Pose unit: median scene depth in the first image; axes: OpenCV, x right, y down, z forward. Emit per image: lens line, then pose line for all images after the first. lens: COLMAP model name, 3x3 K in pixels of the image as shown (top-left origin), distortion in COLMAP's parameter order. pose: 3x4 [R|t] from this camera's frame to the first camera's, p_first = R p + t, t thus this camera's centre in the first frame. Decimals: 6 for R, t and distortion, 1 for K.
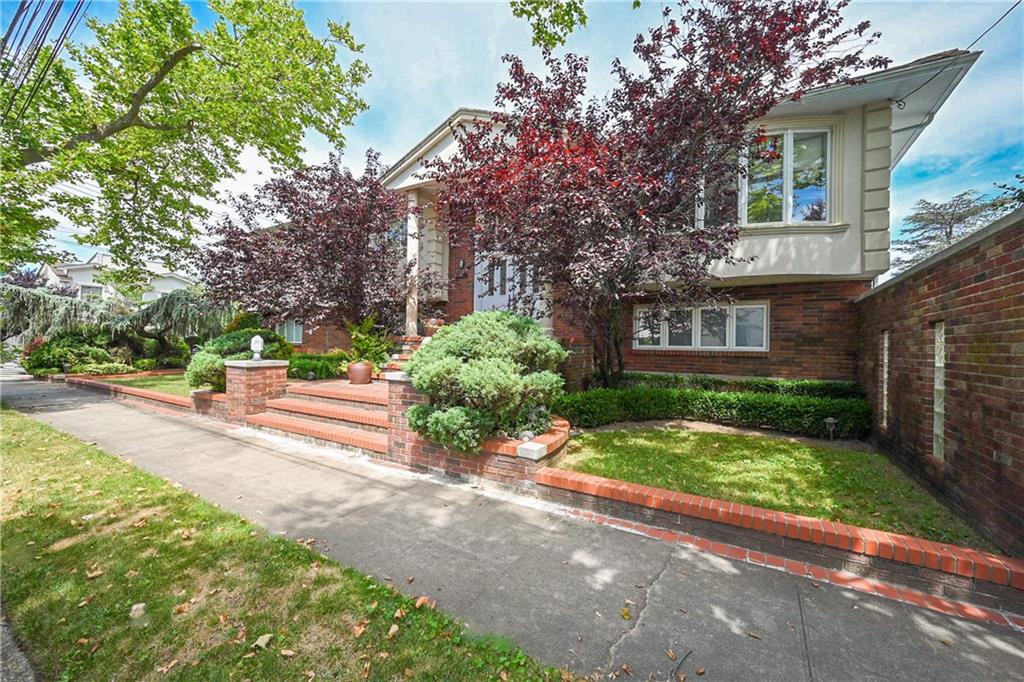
lens RADIAL K [[401.0, 0, 512.2], [0, 401.0, 342.4], [0, 0, 1]] dist [0.002192, 0.000222]
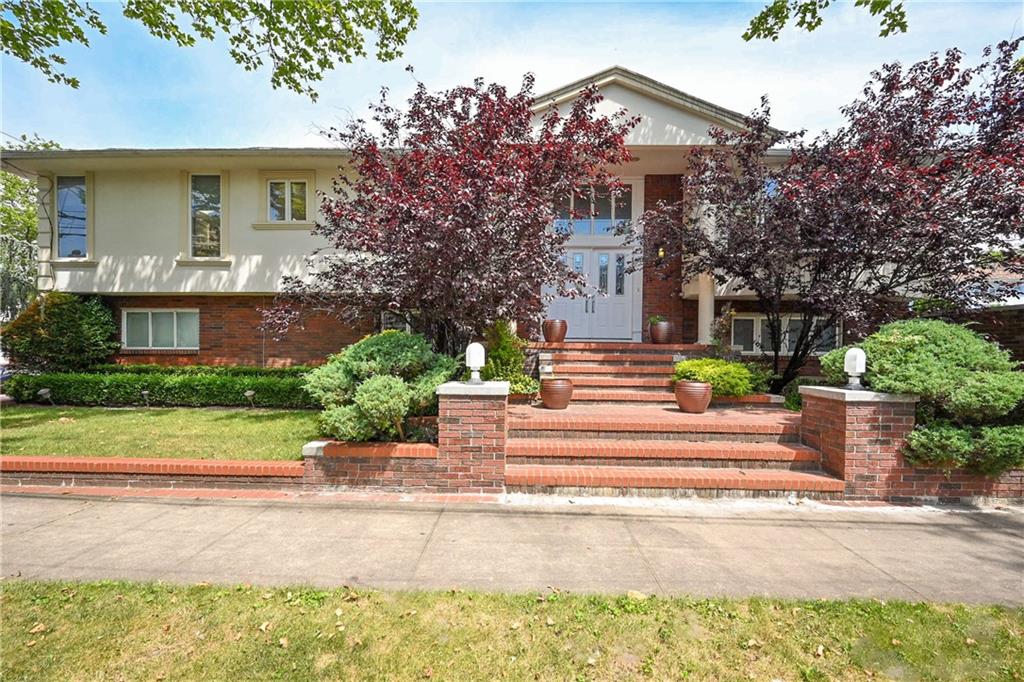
lens RADIAL K [[401.0, 0, 515.9], [0, 401.0, 358.9], [0, 0, 1]] dist [0.002192, 0.000222]
pose [[0.860875, -0.008241, 0.508750, -1.356497], [-0.003437, 0.999752, 0.022012, -0.008685], [-0.508805, -0.020698, 0.860633, 0.667817]]
